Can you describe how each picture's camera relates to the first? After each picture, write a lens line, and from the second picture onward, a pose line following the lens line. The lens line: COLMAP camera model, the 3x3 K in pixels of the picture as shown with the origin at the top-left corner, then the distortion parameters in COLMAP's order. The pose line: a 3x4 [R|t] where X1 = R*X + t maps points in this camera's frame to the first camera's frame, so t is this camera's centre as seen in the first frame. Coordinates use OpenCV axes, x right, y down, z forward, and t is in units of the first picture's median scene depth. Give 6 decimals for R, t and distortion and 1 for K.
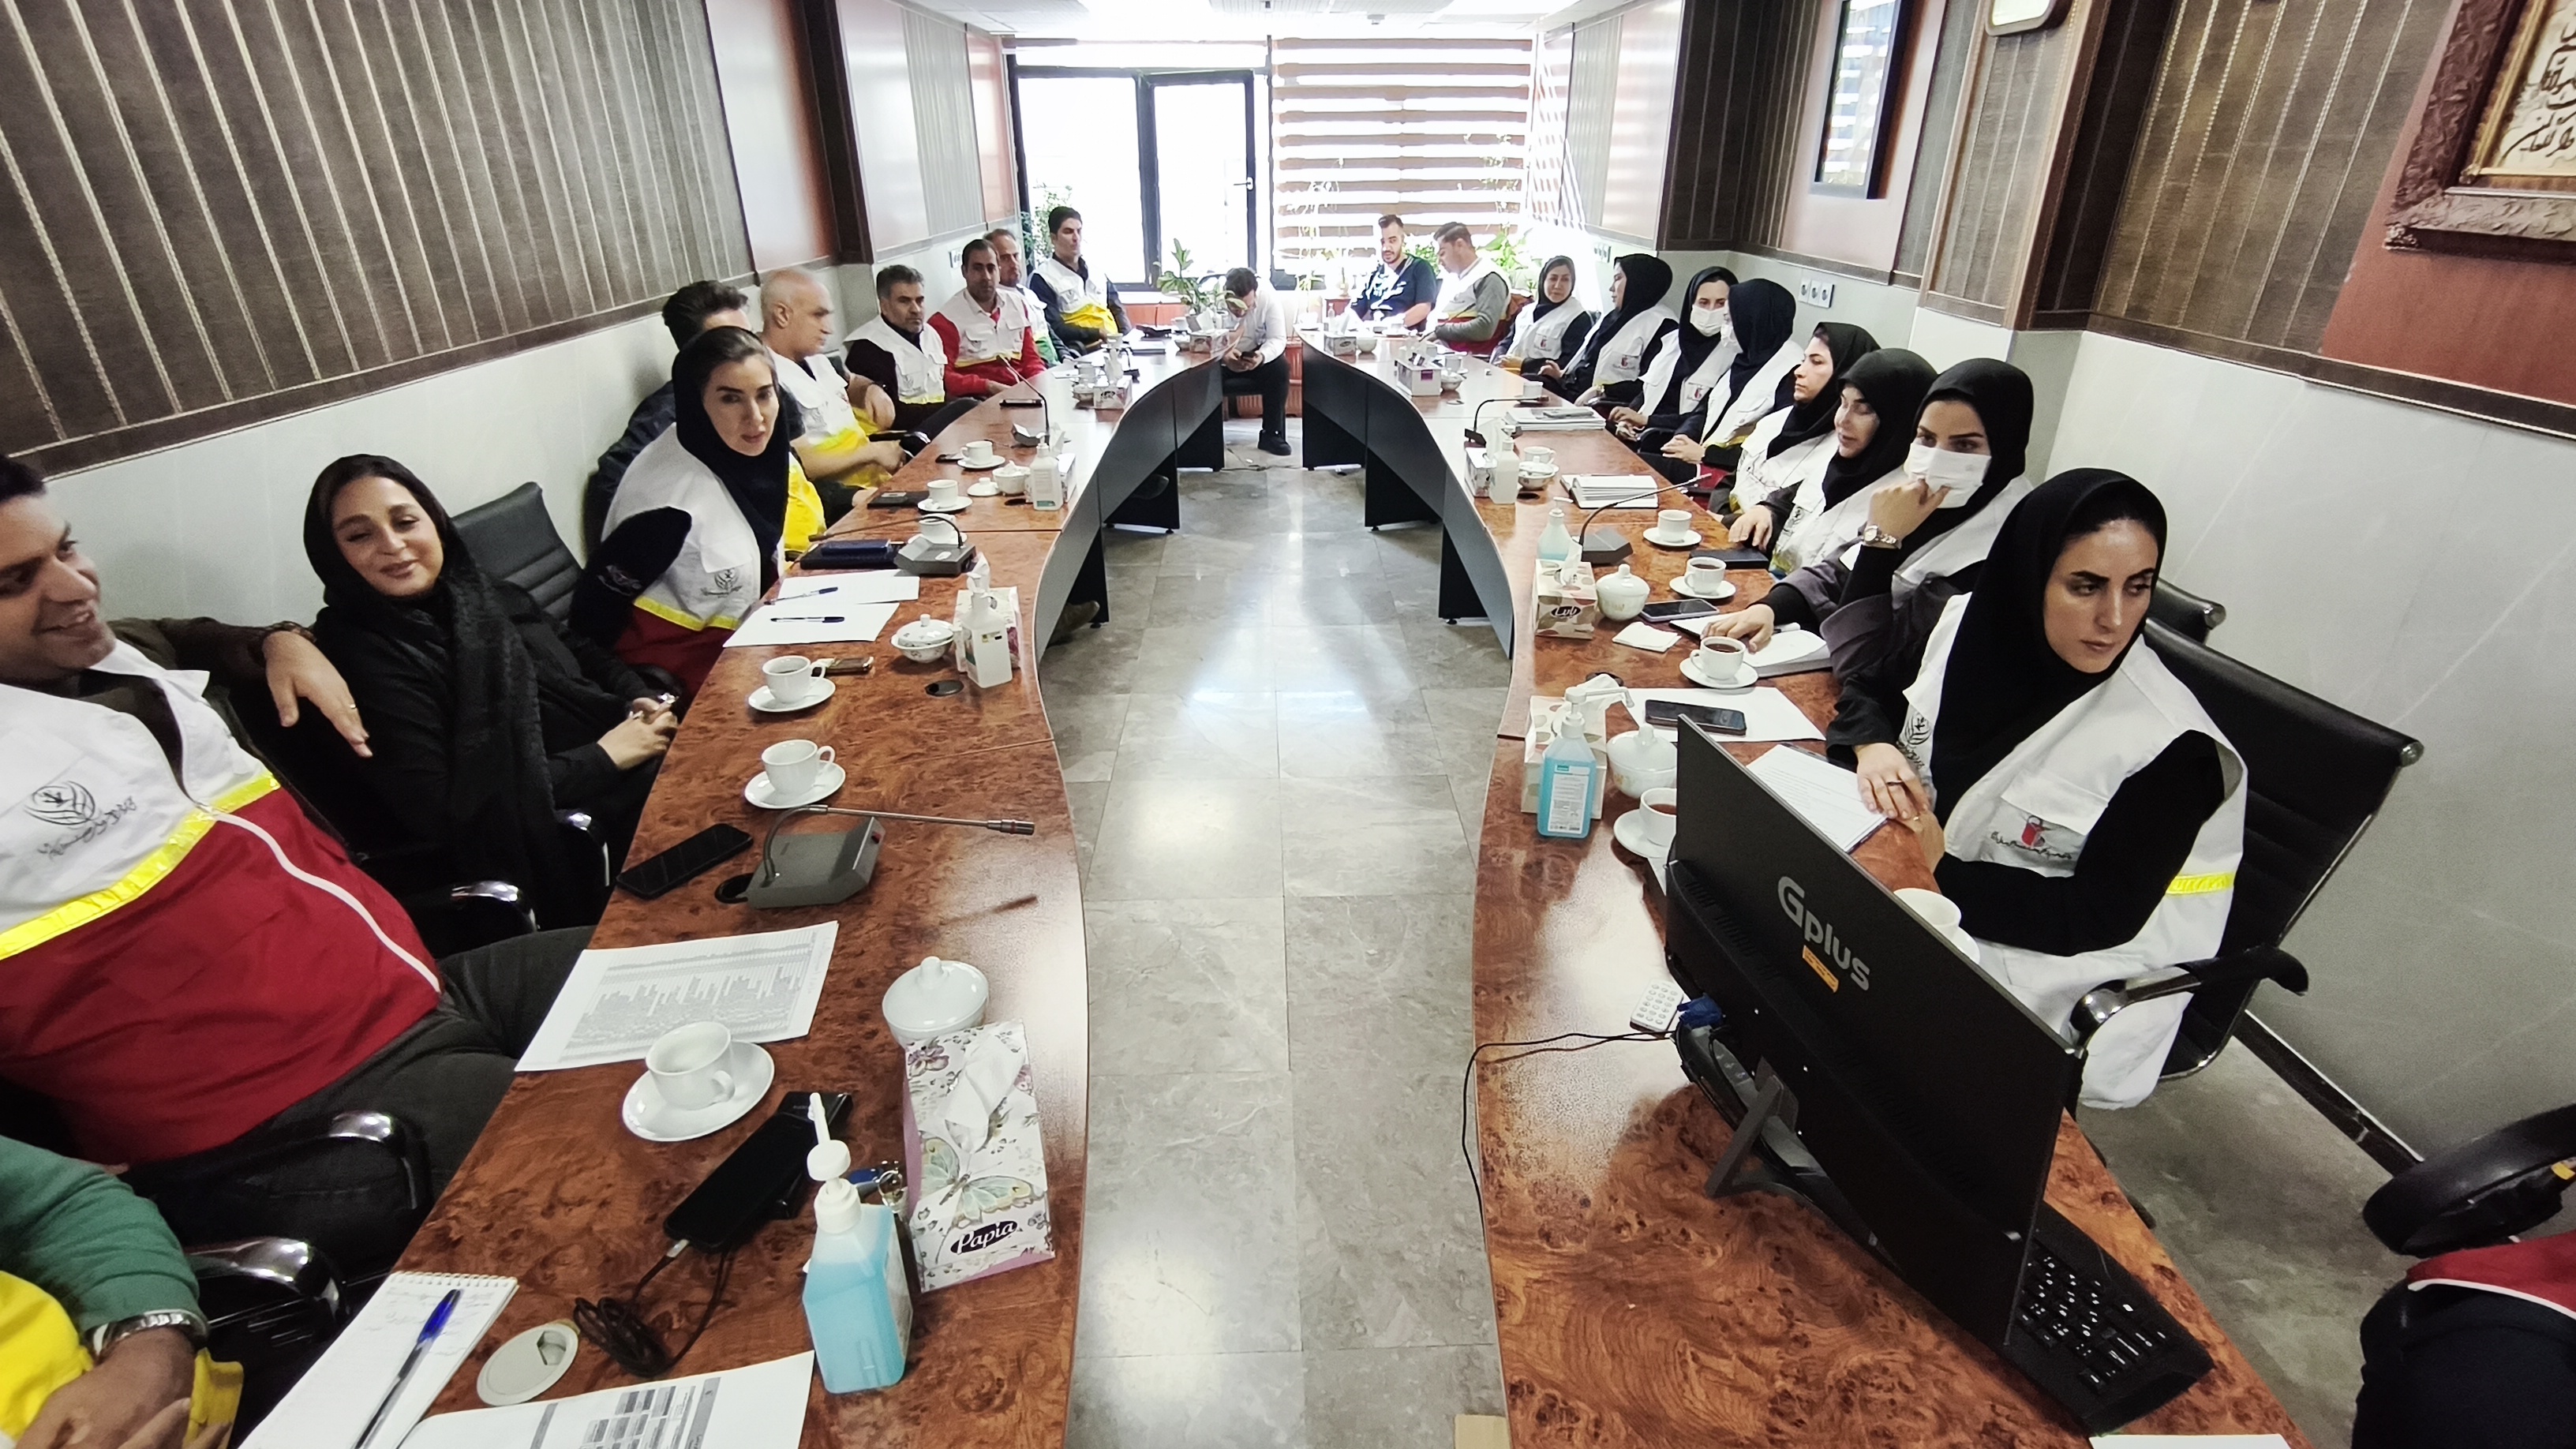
lens RADIAL K [[1119.3, 0, 1290.4], [0, 1119.3, 723.5], [0, 0, 1]] dist [-0.016057, 0.000061]
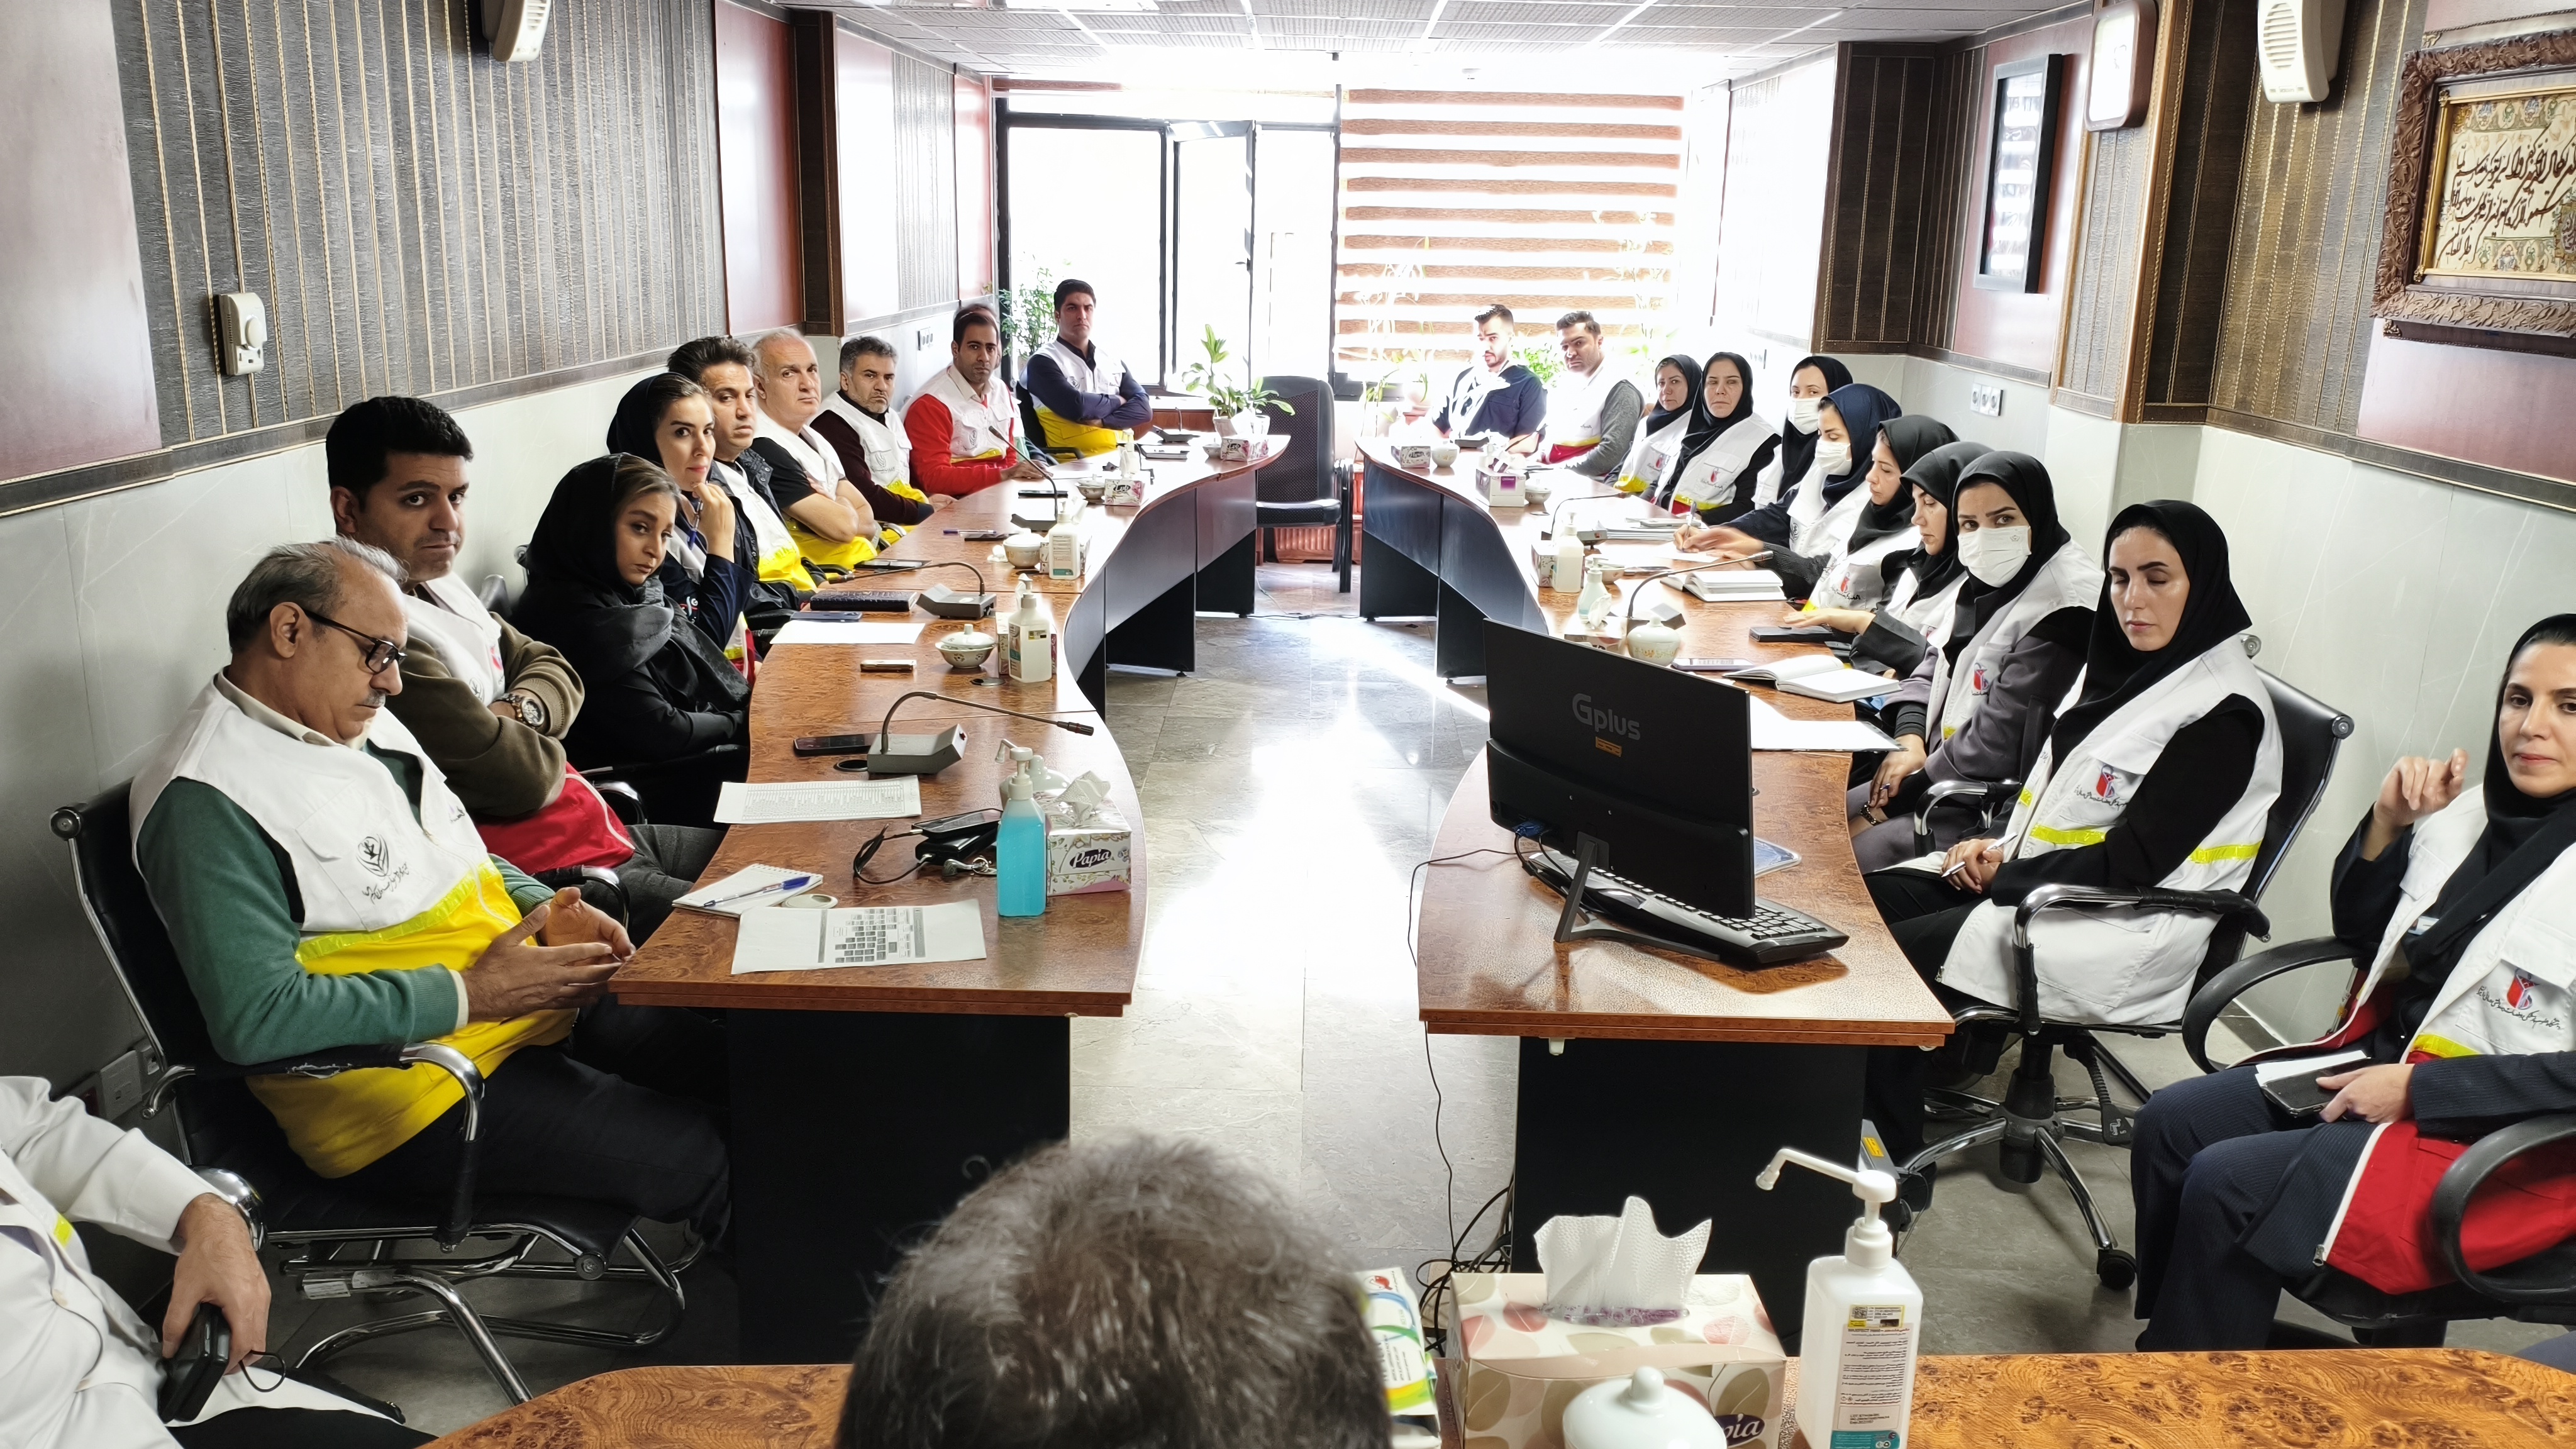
lens RADIAL K [[1945.1, 0, 1276.5], [0, 1945.1, 723.1], [0, 0, 1]] dist [-0.006457, -0.009975]
pose [[0.998455, 0.037231, -0.041255, 0.018933], [-0.045424, 0.974453, -0.219951, 0.194667], [0.032012, 0.221485, 0.974638, -0.382100]]
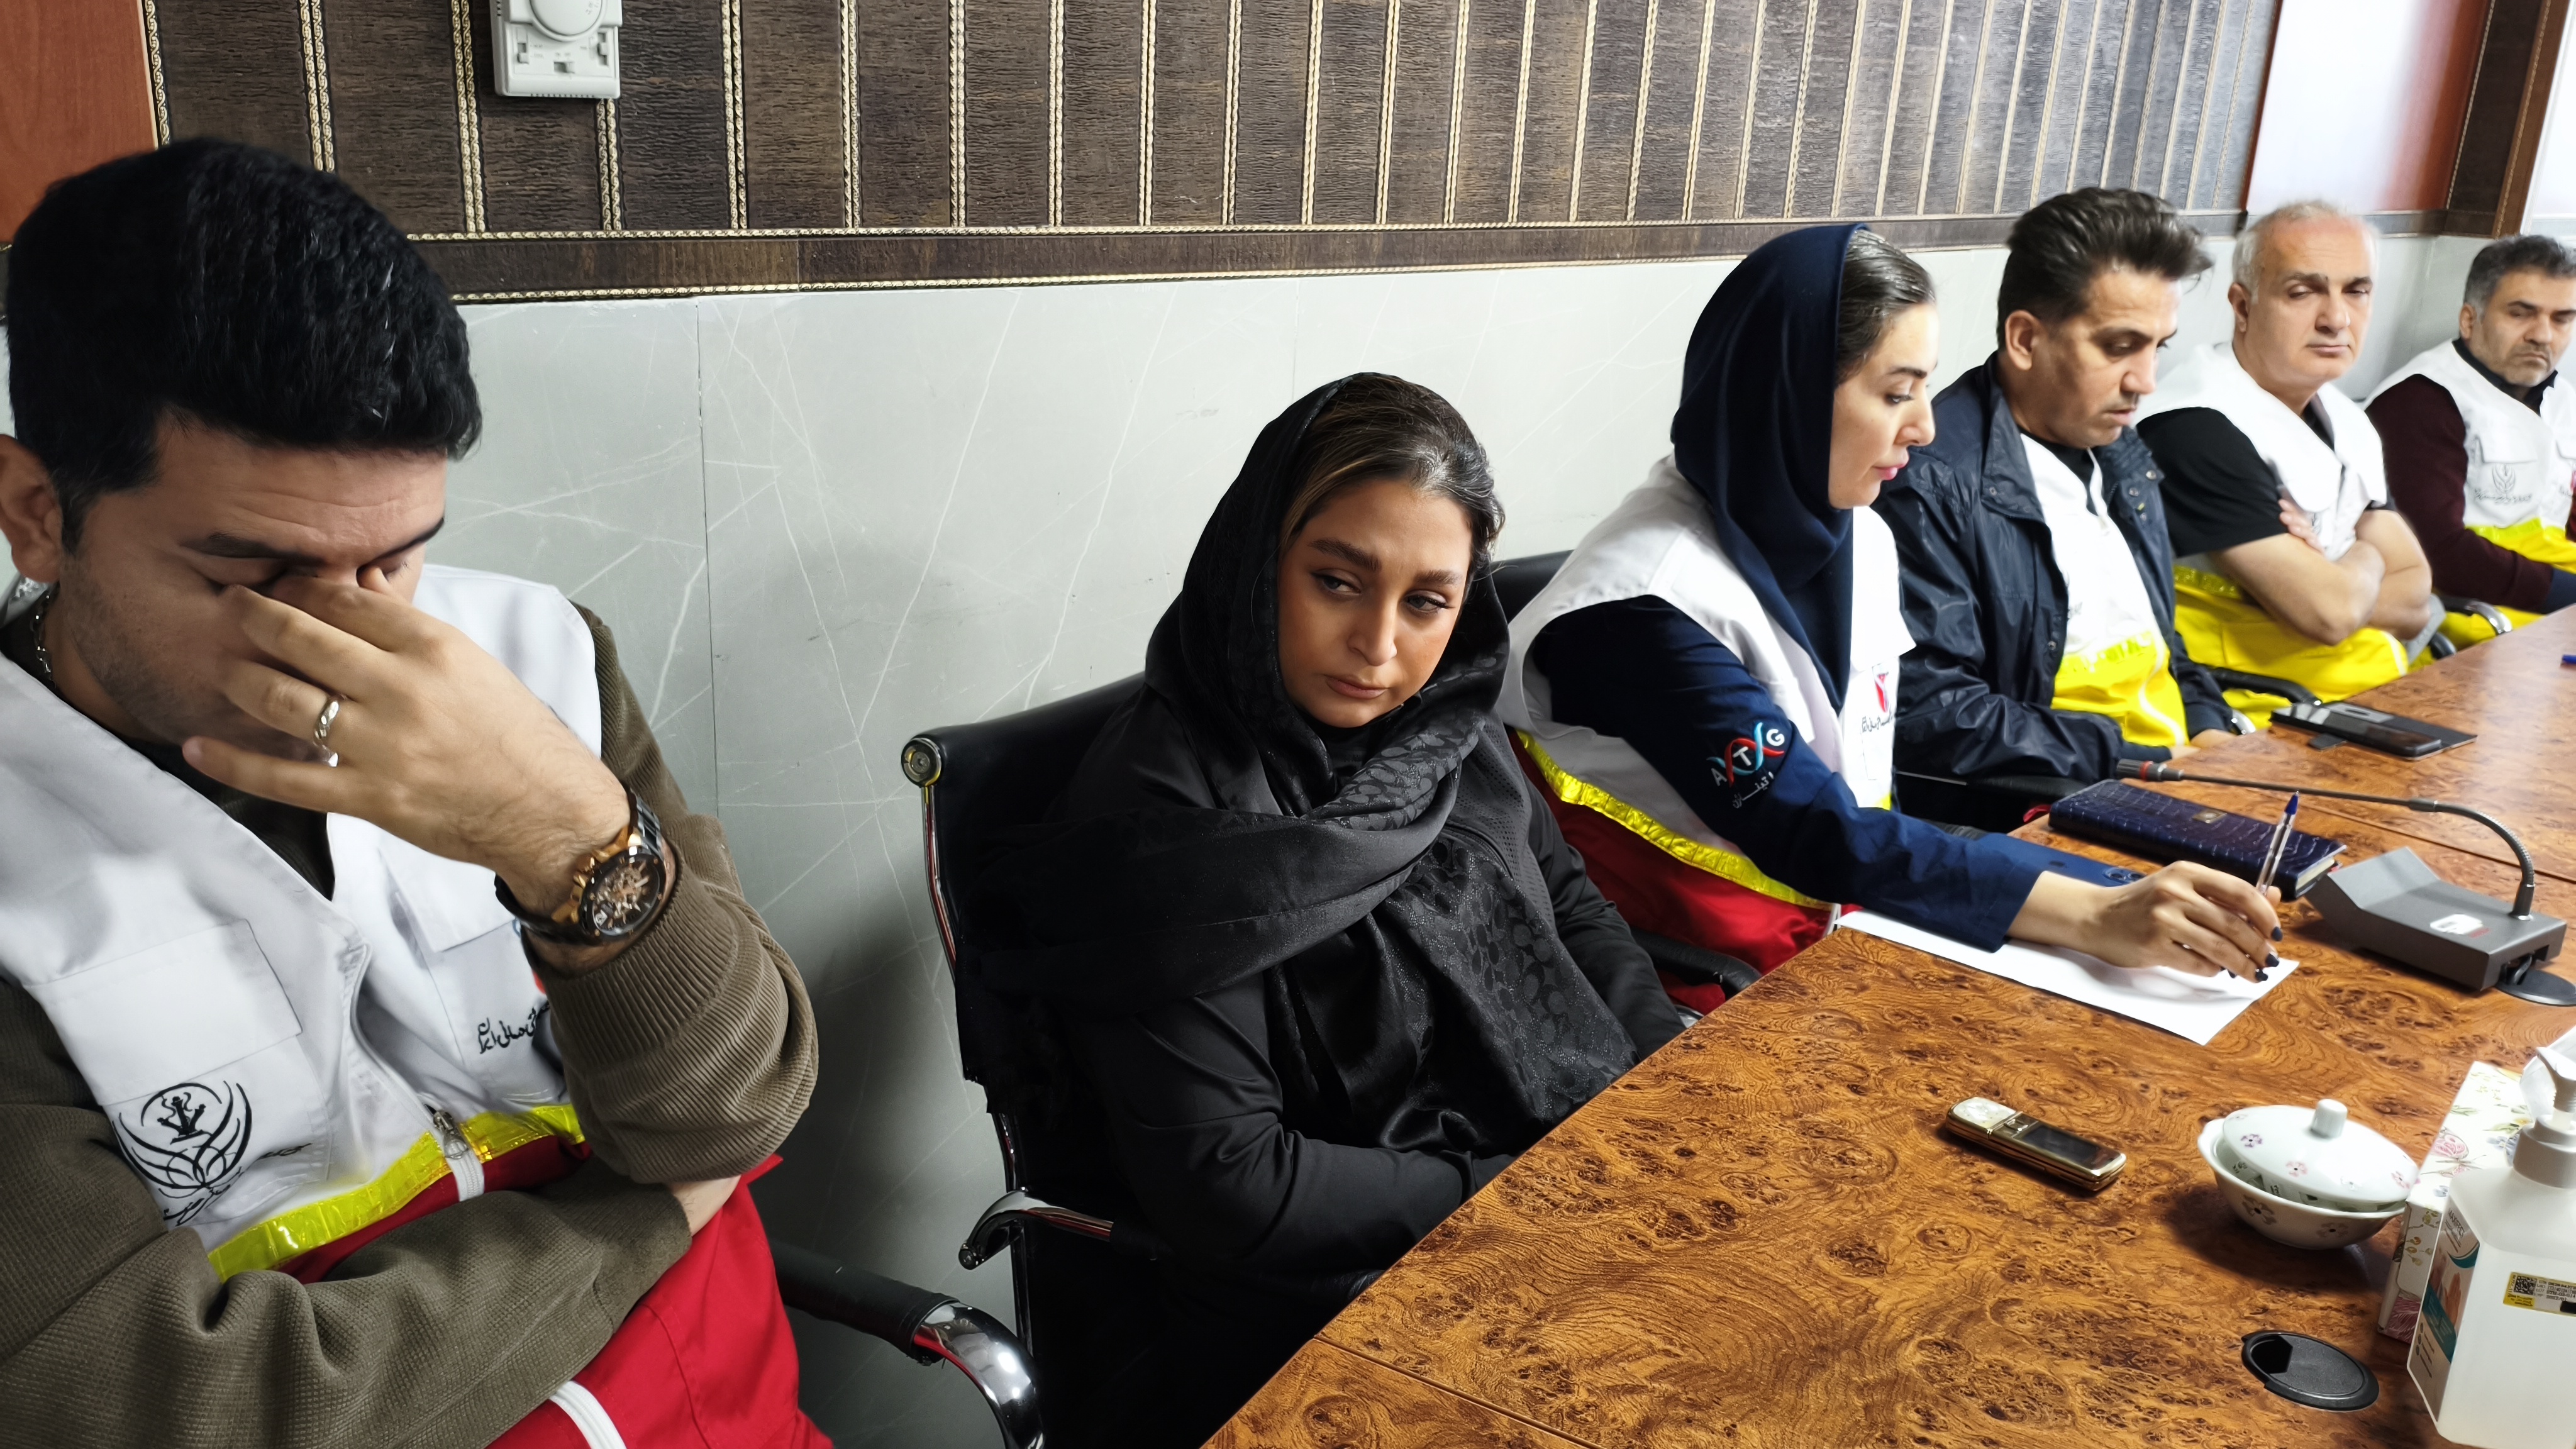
lens RADIAL K [[1979.1, 0, 1252.9], [0, 1979.1, 749.0], [0, 0, 1]] dist [0.023834, -0.062409]
pose [[0.632009, 0.268745, -0.726870, -0.070841], [-0.386724, 0.922183, 0.004704, -0.036460], [0.671572, 0.278125, 0.686759, 0.193096]]
